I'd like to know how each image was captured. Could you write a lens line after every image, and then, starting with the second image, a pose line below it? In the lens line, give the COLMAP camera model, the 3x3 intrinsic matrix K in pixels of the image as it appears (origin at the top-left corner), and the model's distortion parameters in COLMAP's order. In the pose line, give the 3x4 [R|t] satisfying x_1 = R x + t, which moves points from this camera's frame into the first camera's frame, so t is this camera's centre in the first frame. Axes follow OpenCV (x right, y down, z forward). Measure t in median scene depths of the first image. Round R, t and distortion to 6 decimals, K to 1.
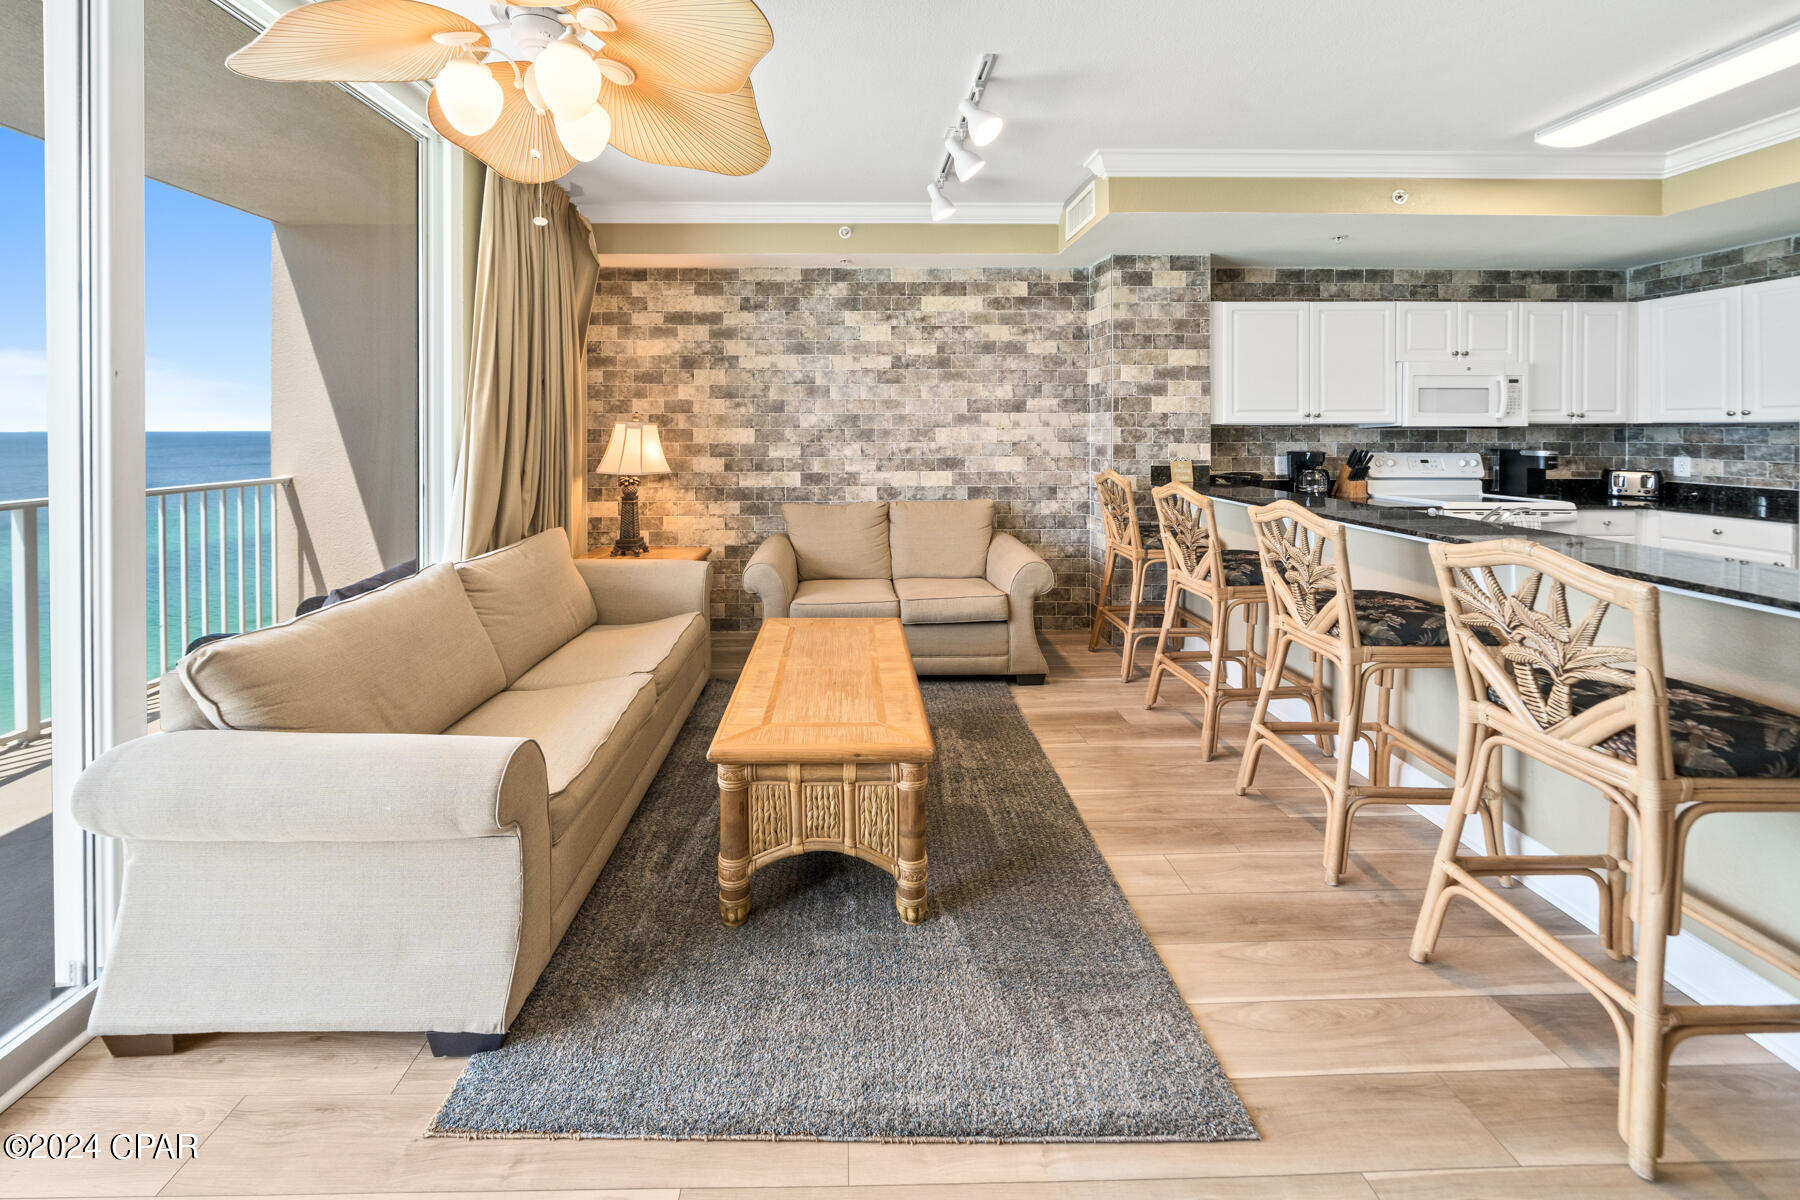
lens RADIAL K [[595.3, 0, 920.1], [0, 595.3, 475.9], [0, 0, 1]] dist [0.001128, -0.000013]
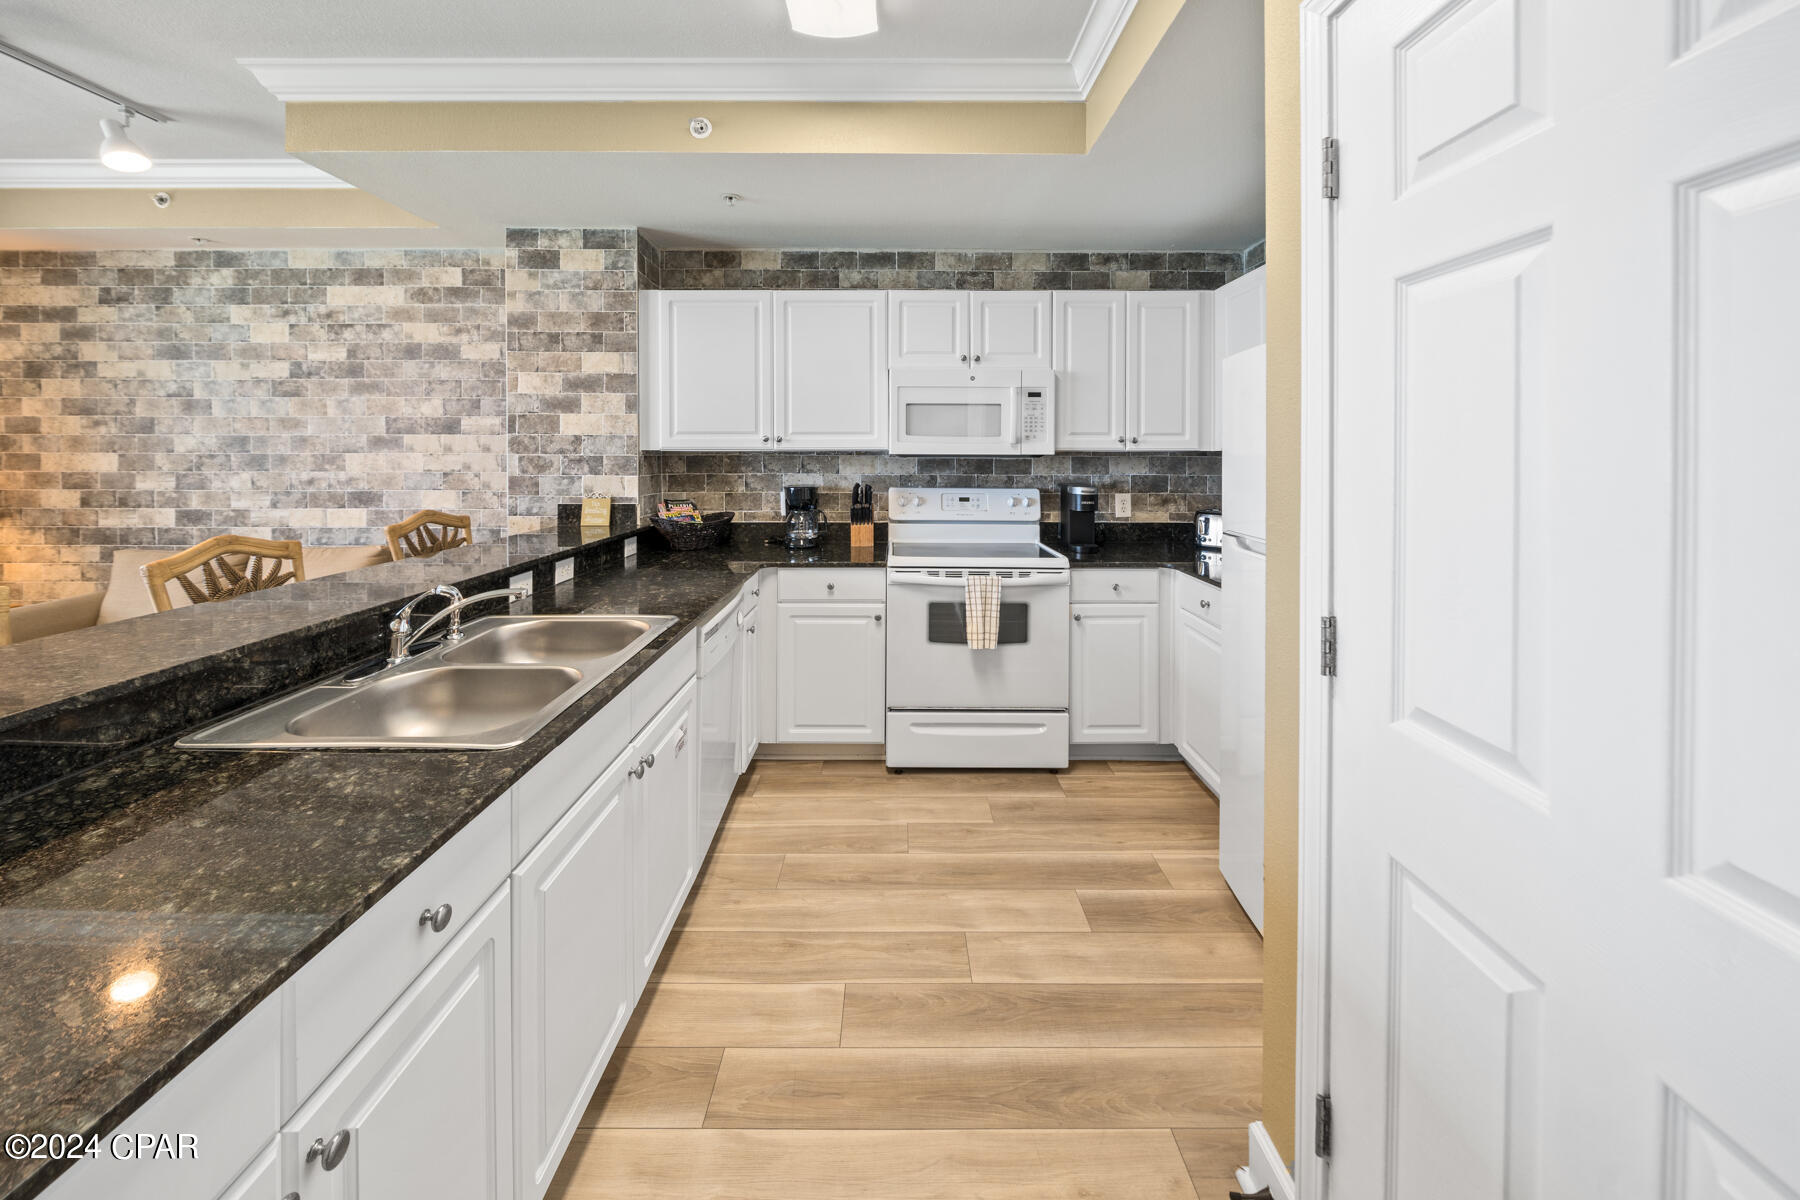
lens RADIAL K [[616.8, 0, 843.9], [0, 616.8, 505.6], [0, 0, 1]] dist [0.000759, 0.000004]
pose [[0.999833, 0.005262, -0.017518, 0.702140], [-0.005192, 0.999978, 0.004015, -0.018667], [0.017538, -0.003923, 0.999838, 0.195370]]
